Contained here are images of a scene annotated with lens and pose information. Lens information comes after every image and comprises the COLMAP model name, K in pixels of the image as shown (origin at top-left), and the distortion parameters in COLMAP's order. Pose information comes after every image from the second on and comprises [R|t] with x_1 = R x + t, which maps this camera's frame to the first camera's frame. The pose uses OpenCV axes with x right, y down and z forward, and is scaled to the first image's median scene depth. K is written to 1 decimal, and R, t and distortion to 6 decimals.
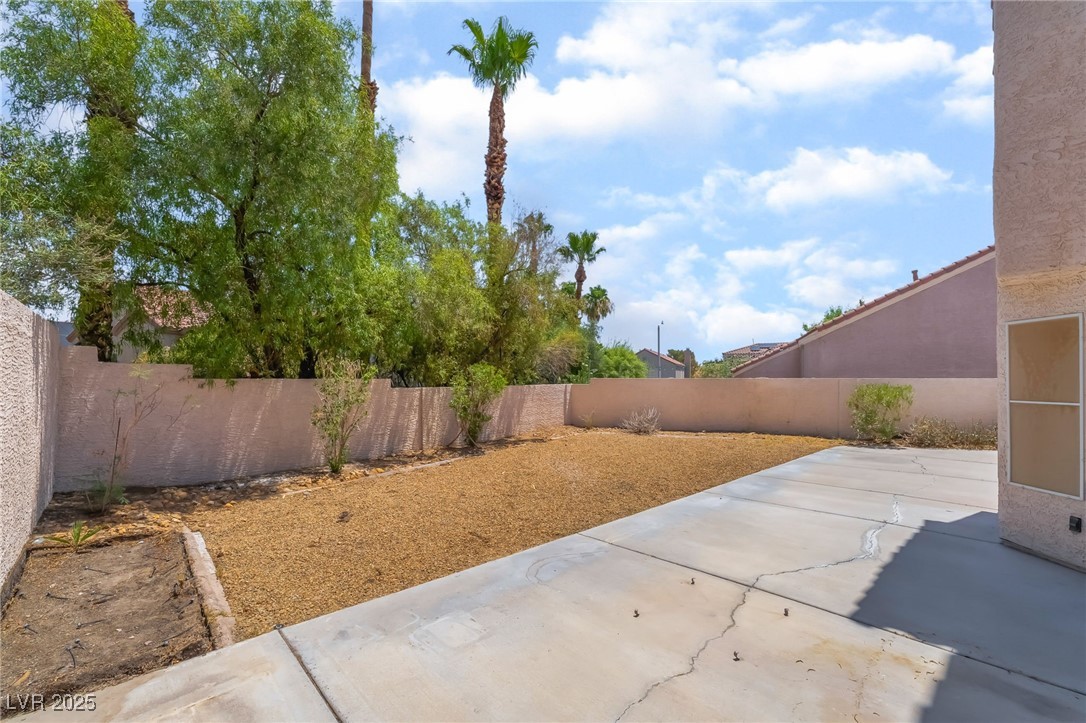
lens RADIAL K [[442.1, 0, 536.4], [0, 442.1, 362.9], [0, 0, 1]] dist [-0.002531, -0.000217]
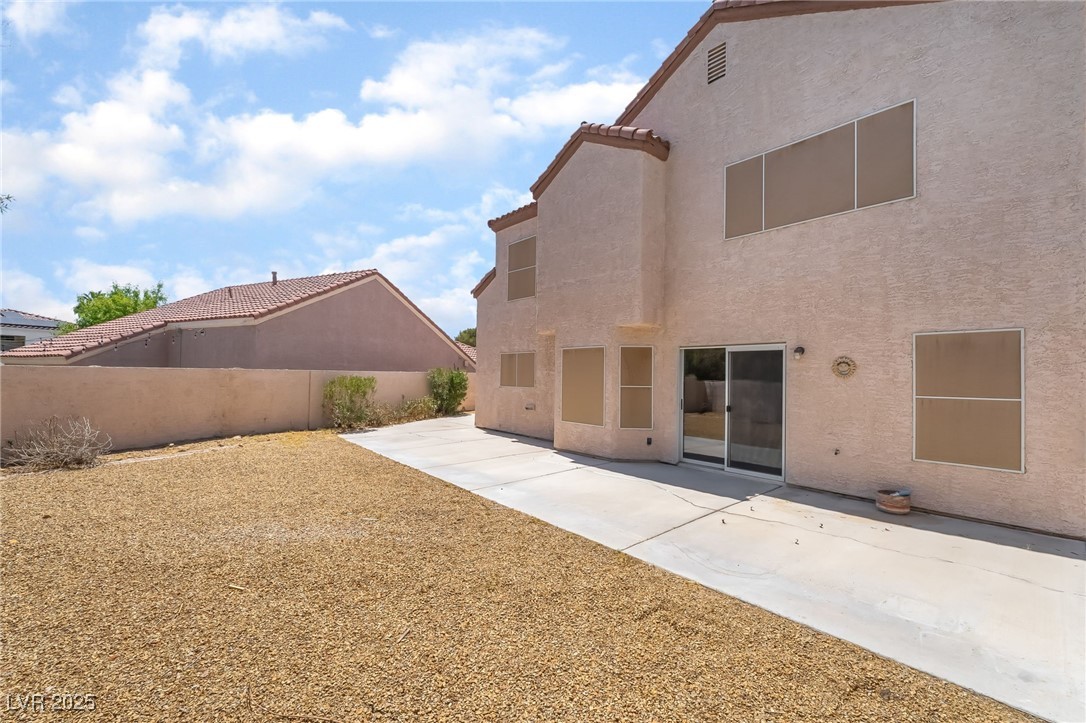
lens RADIAL K [[442.1, 0, 536.4], [0, 442.1, 362.9], [0, 0, 1]] dist [-0.002531, -0.000217]
pose [[0.059283, 0.026711, 0.997884, -0.929627], [-0.049709, 0.998481, -0.023774, 0.050302], [-0.997003, -0.048195, 0.060521, 1.314418]]
